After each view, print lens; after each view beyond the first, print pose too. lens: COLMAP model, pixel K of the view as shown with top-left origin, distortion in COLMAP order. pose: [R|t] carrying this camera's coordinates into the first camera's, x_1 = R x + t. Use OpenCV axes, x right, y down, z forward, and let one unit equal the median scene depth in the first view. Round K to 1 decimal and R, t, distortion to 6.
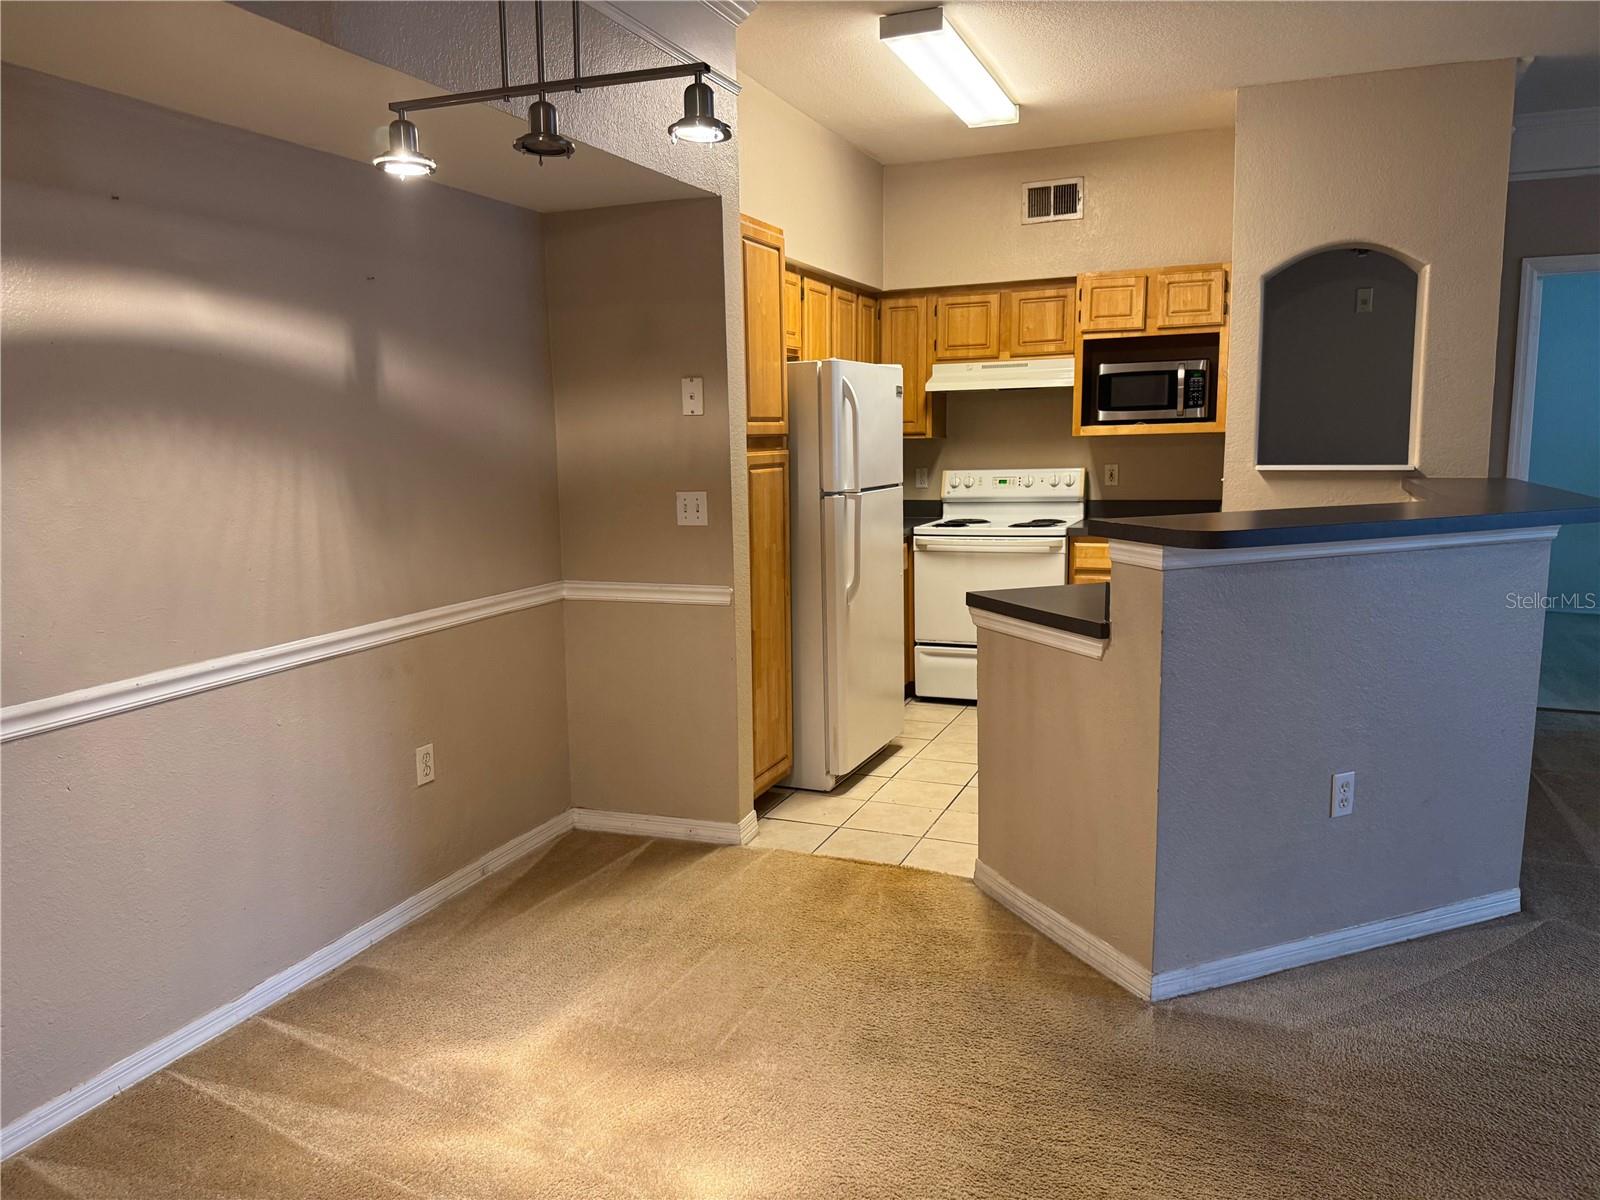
lens RADIAL K [[1129.4, 0, 791.1], [0, 1129.4, 608.5], [0, 0, 1]] dist [0.016621, -0.024840]
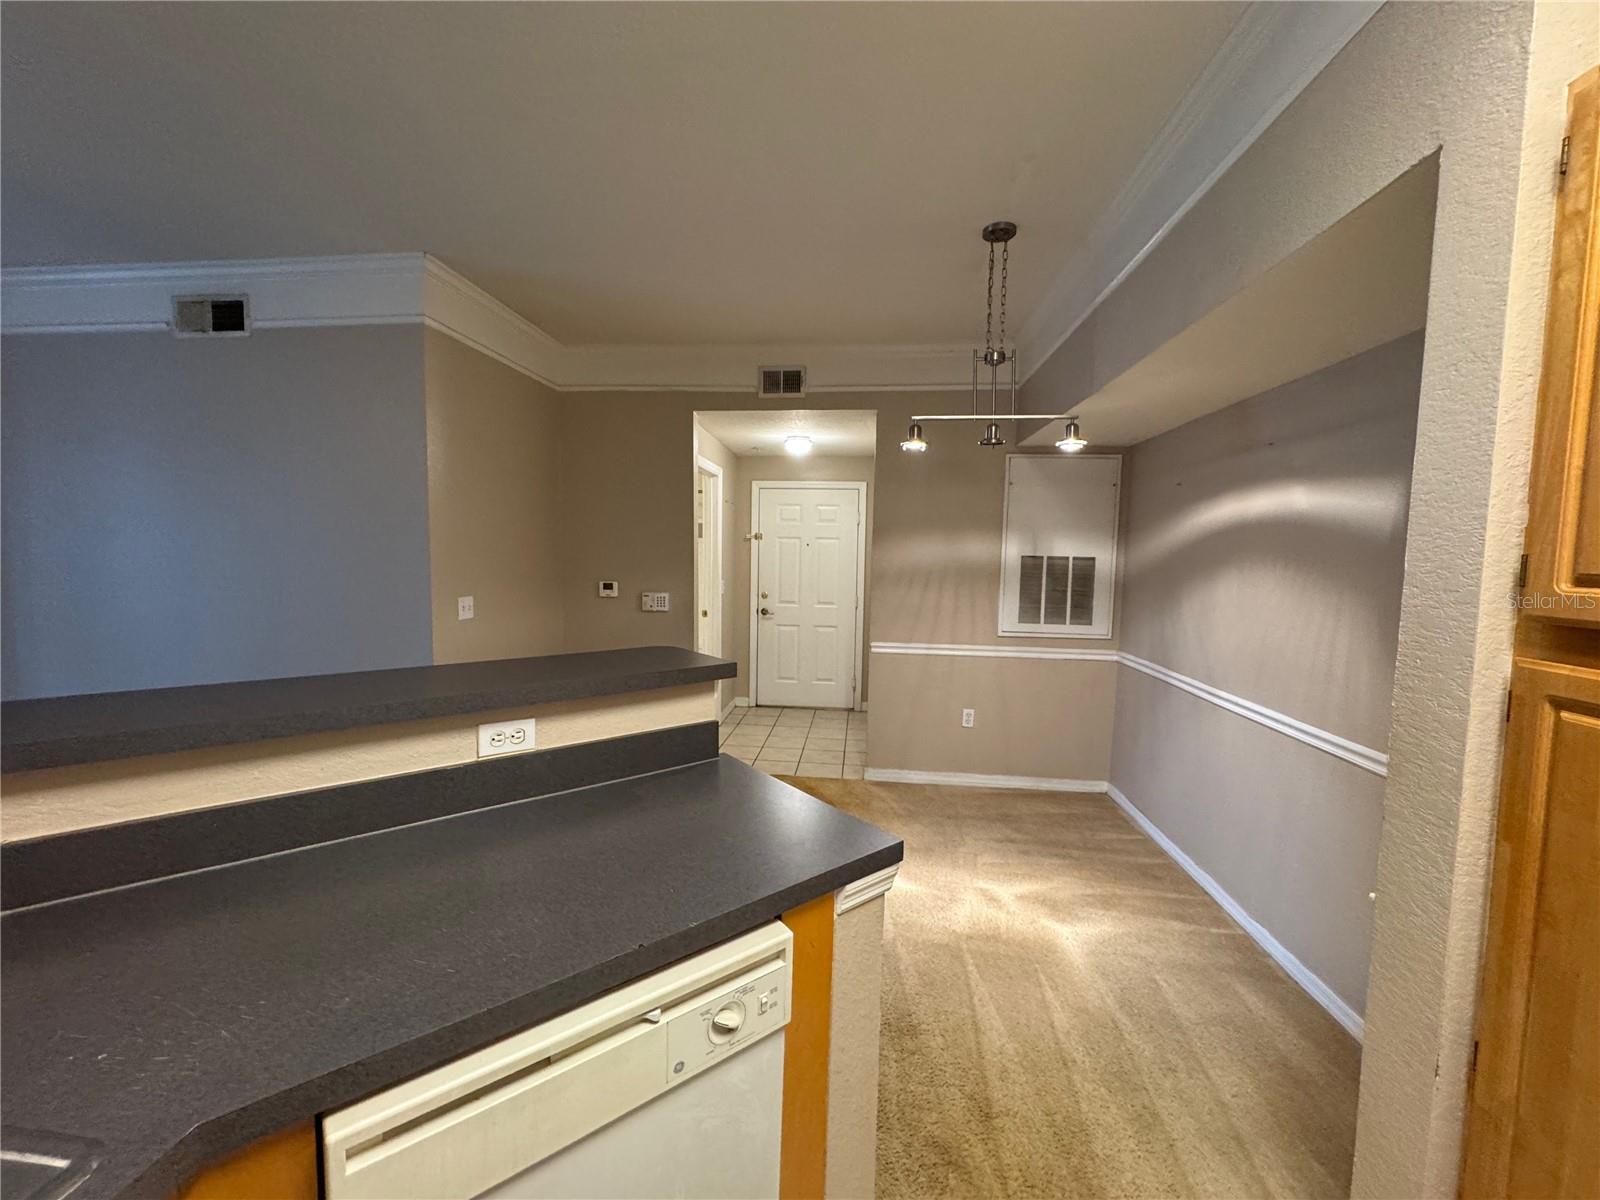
lens RADIAL K [[639.7, 0, 800.5], [0, 639.7, 594.7], [0, 0, 1]] dist [-0.001816, 0.000340]
pose [[-0.956513, 0.024021, -0.290698, 0.203895], [-0.042027, 0.974855, 0.218839, -0.148365], [0.288645, 0.221540, -0.931453, 0.831622]]
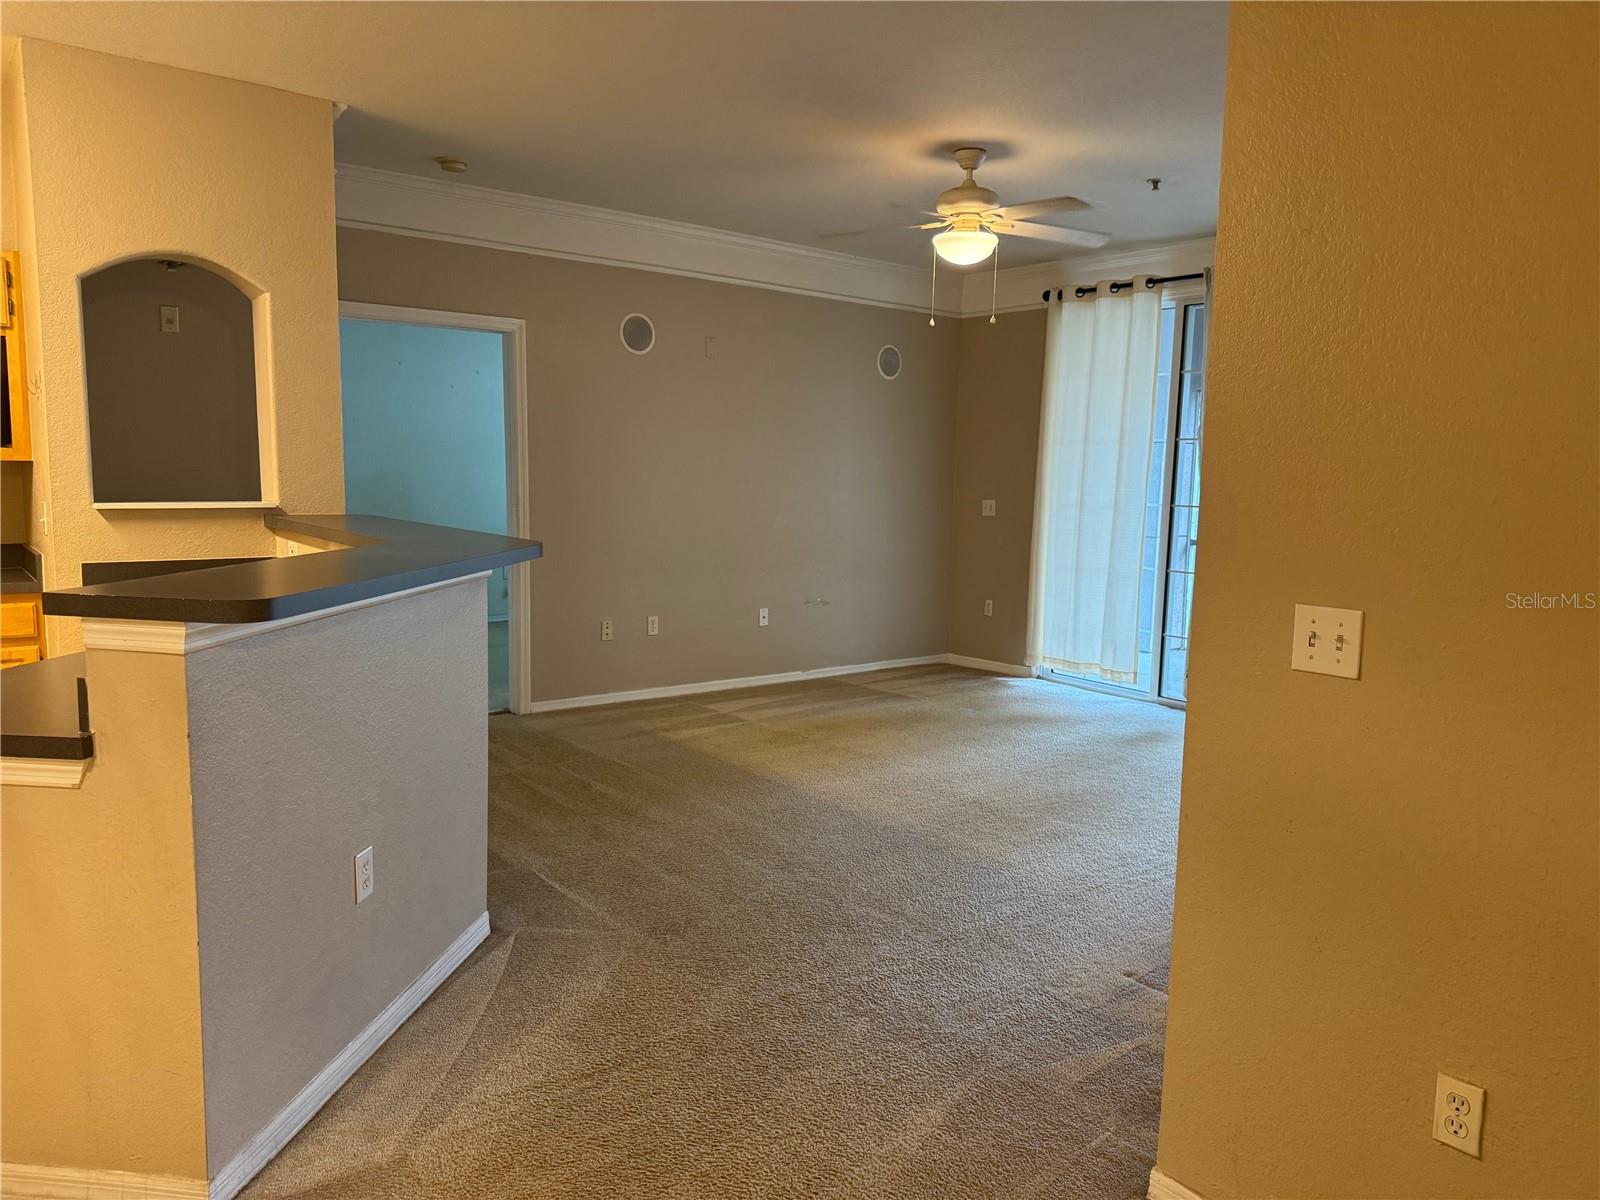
lens RADIAL K [[1129.4, 0, 807.1], [0, 1129.4, 600.6], [0, 0, 1]] dist [0.016621, -0.024840]
pose [[0.474818, -0.079898, 0.876450, -0.067059], [0.105220, 0.993881, 0.033600, -0.025973], [-0.873772, 0.076266, 0.480319, 0.138517]]
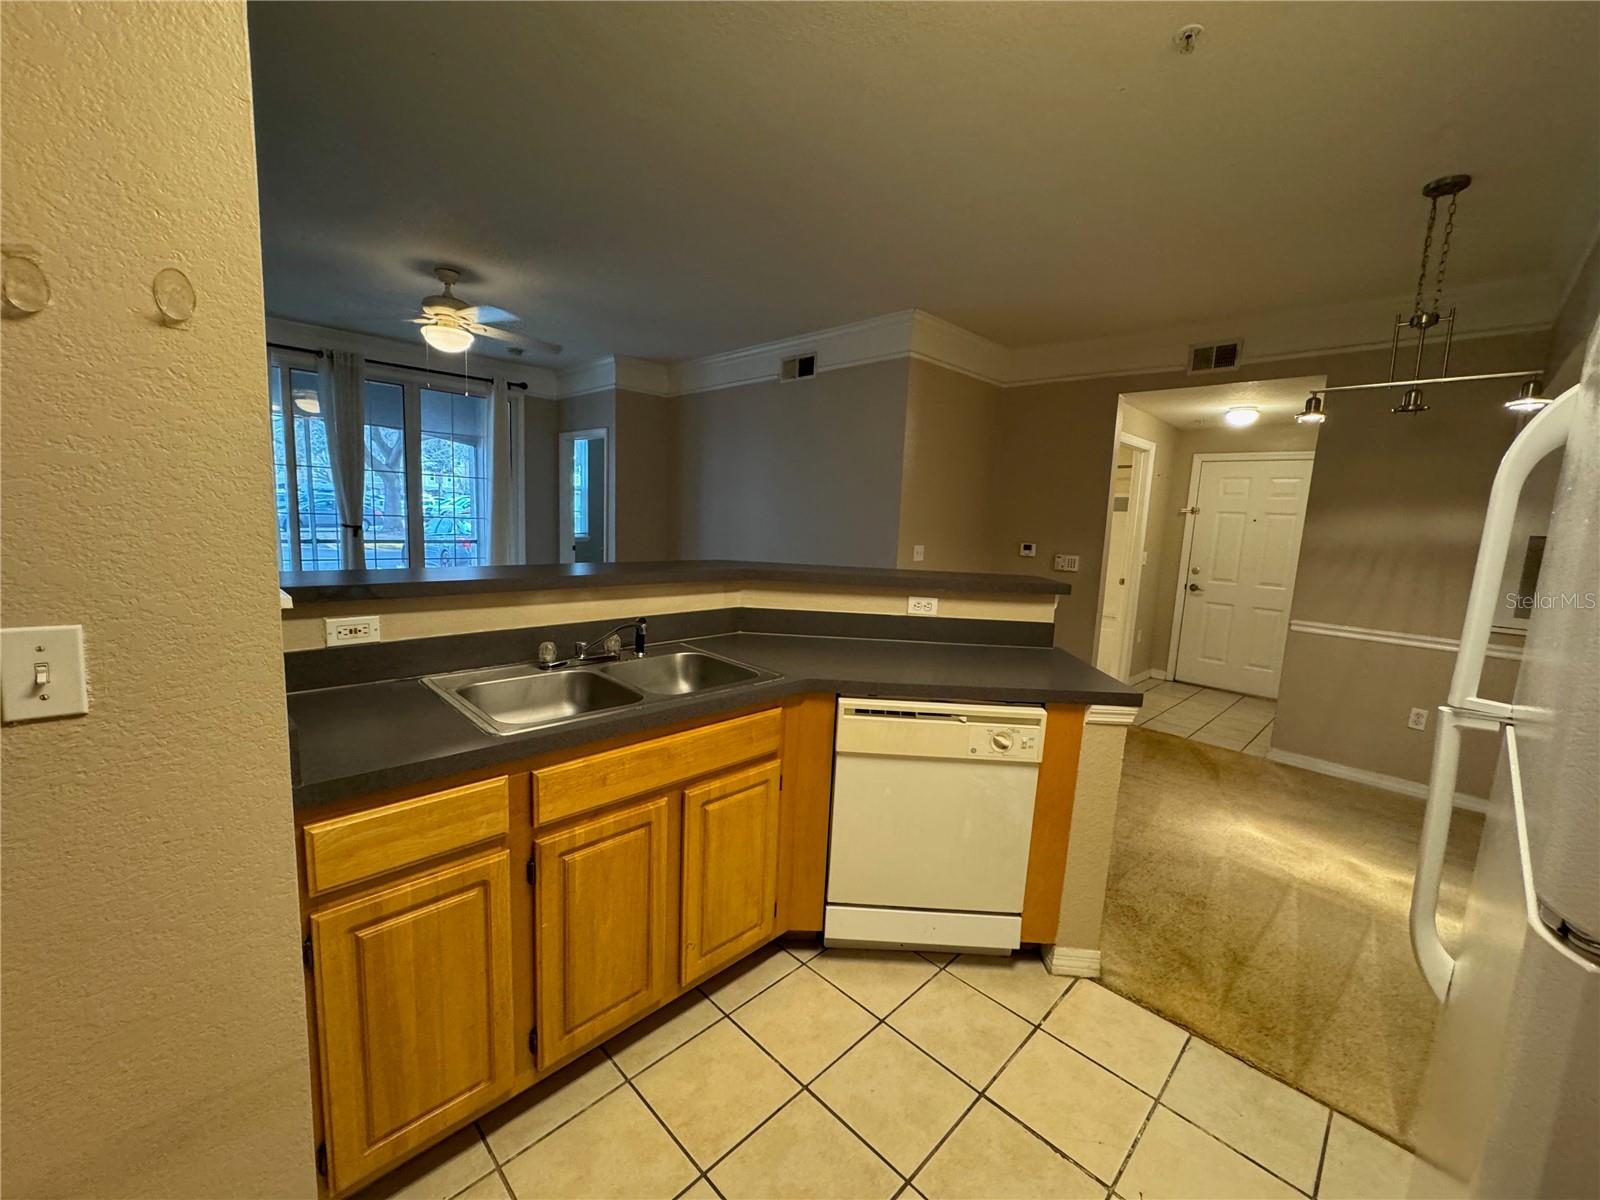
lens RADIAL K [[639.7, 0, 802.2], [0, 639.7, 596.4], [0, 0, 1]] dist [-0.001816, 0.000340]
pose [[-0.924300, -0.074142, 0.374397, 0.148510], [0.027800, 0.965266, 0.259784, -0.162694], [-0.380654, 0.250527, -0.890134, 1.024370]]
